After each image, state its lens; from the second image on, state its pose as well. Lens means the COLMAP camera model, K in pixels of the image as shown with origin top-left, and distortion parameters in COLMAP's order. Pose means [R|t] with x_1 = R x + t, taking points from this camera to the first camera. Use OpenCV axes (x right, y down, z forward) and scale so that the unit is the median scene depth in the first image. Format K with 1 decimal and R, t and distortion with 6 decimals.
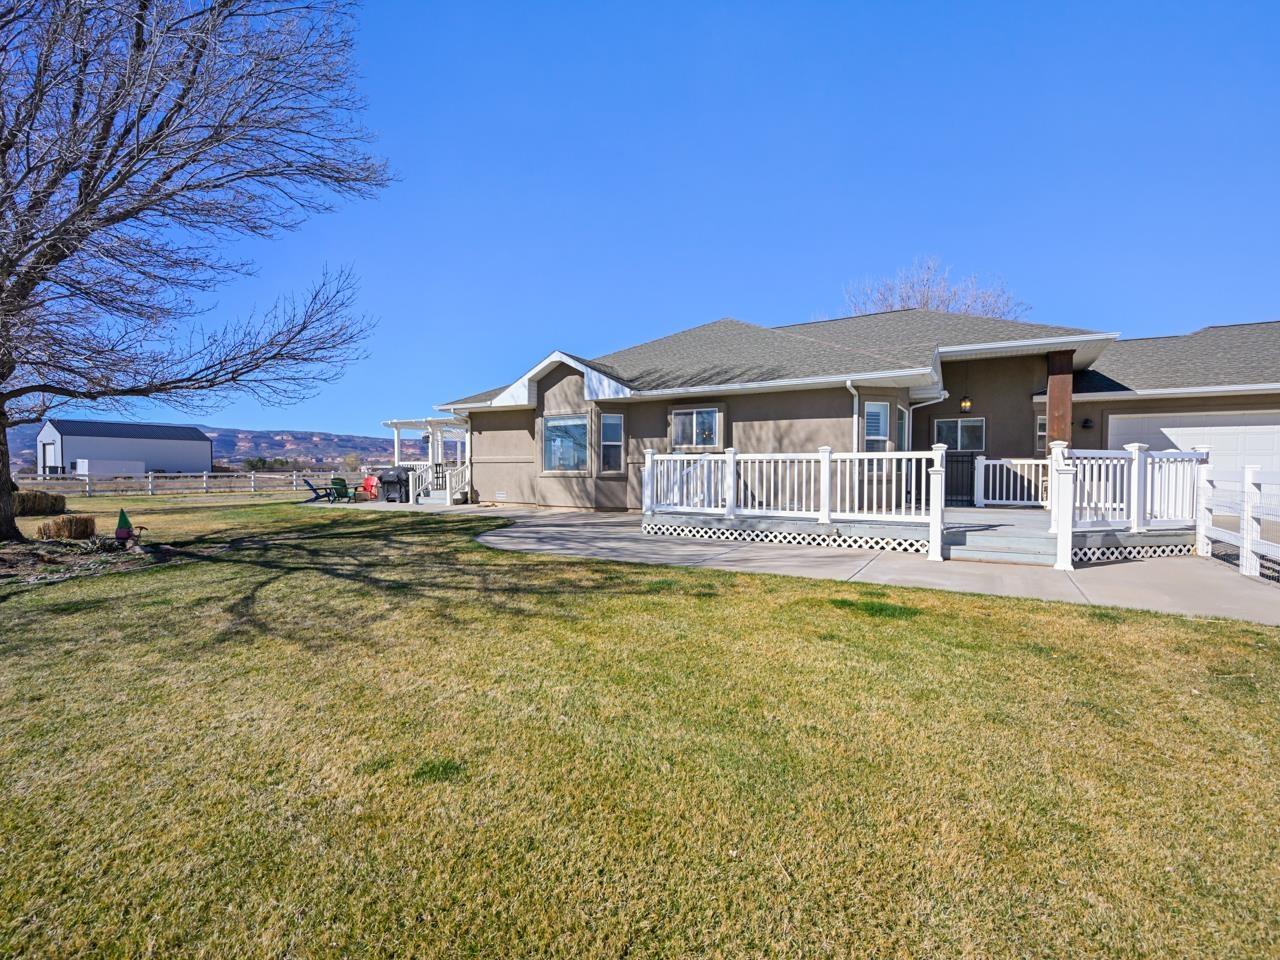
lens RADIAL K [[588.8, 0, 640.0], [0, 588.8, 480.0], [0, 0, 1]] dist [-0.001688, 0.000024]
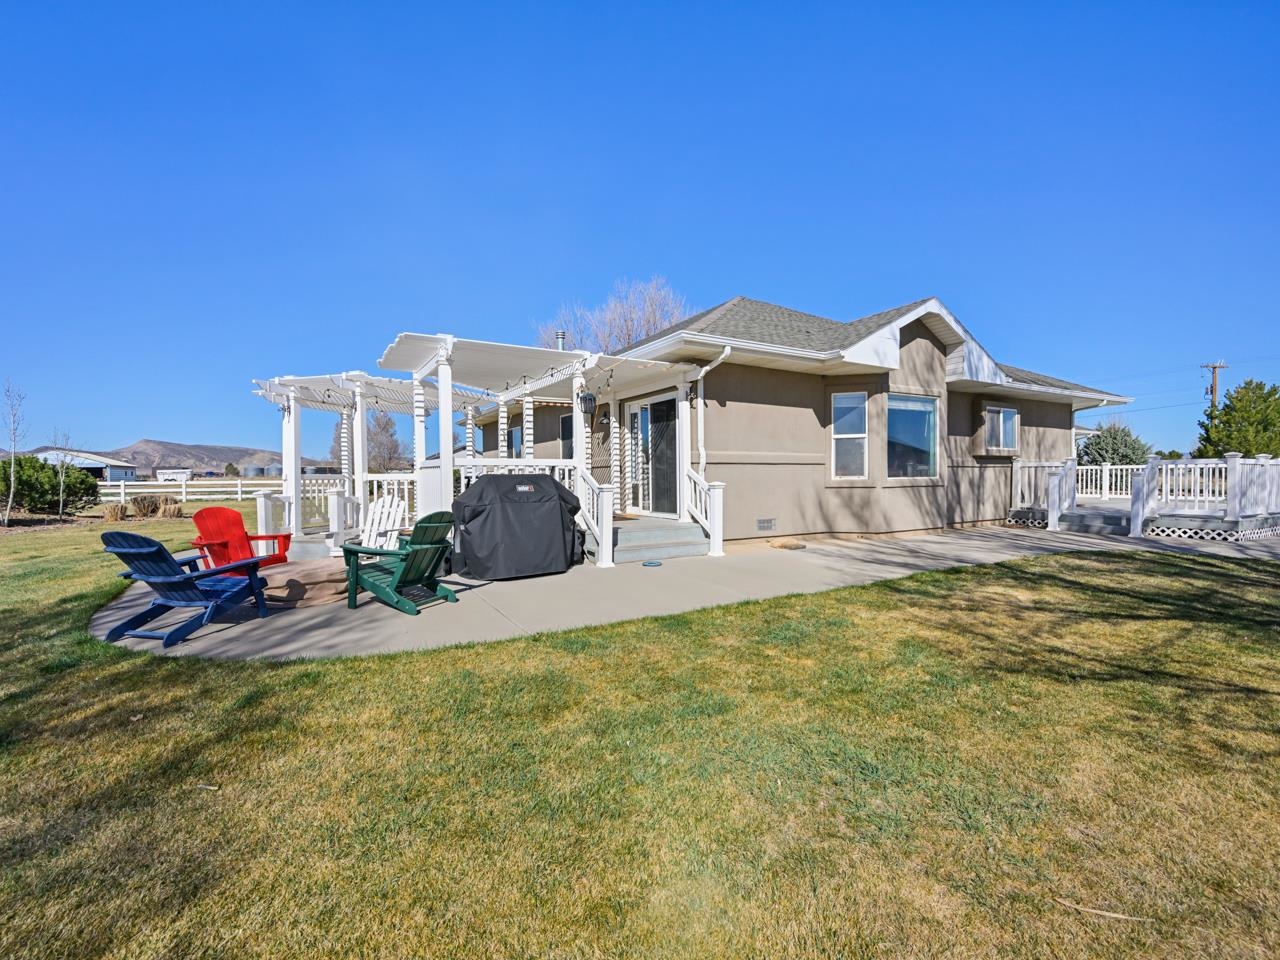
lens RADIAL K [[588.8, 0, 640.0], [0, 588.8, 480.0], [0, 0, 1]] dist [-0.001688, 0.000024]
pose [[0.492333, -0.013095, 0.870308, -0.877356], [0.020104, 0.999791, 0.003670, -0.021475], [-0.870175, 0.015690, 0.492494, 0.946619]]
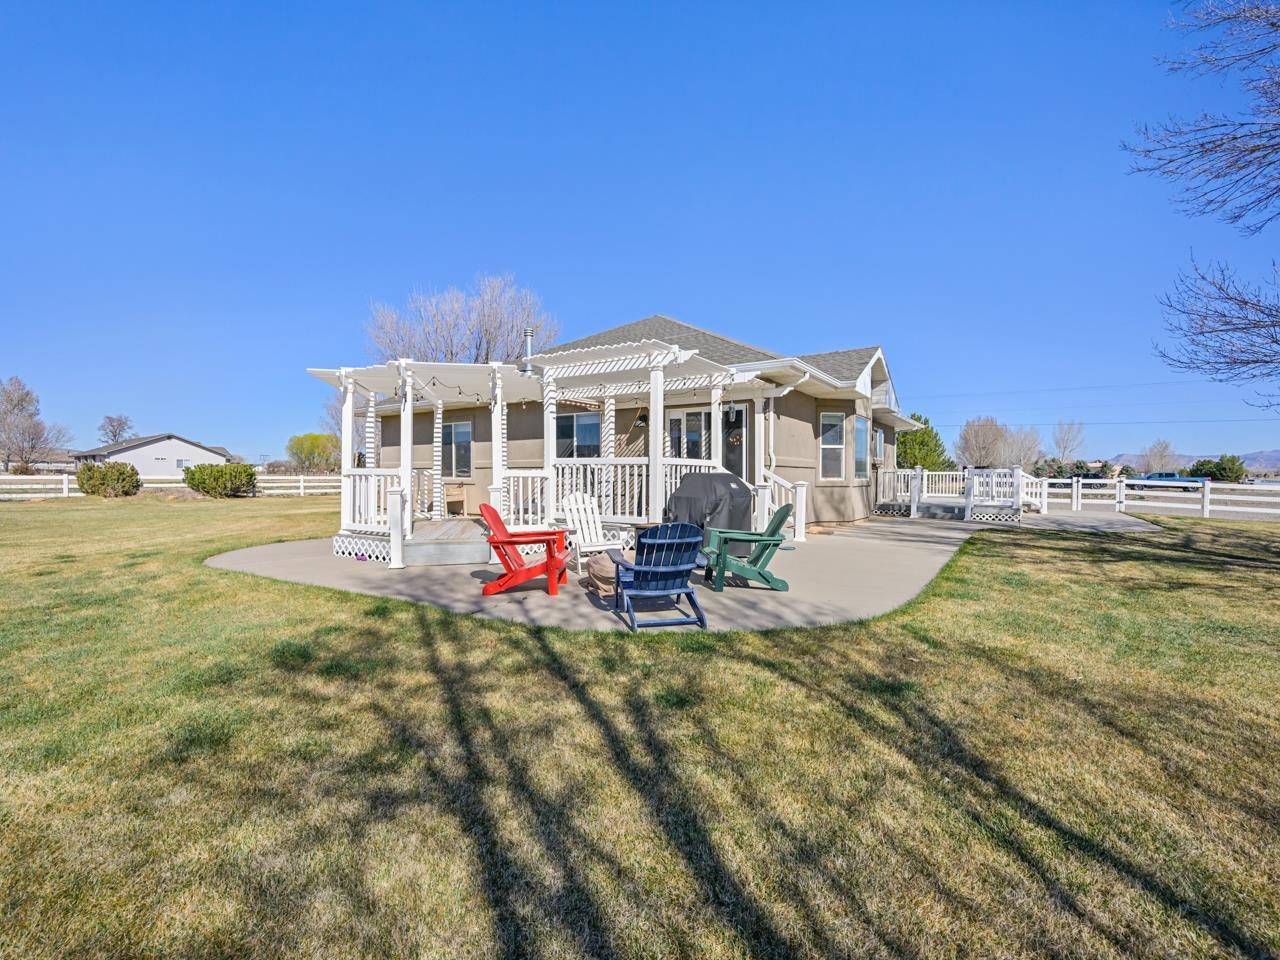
lens RADIAL K [[588.8, 0, 640.0], [0, 588.8, 480.0], [0, 0, 1]] dist [-0.001688, 0.000024]
pose [[0.059137, -0.010195, 0.998198, -1.050873], [0.008274, 0.999919, 0.009722, -0.025794], [-0.998216, 0.007684, 0.059216, 1.293289]]
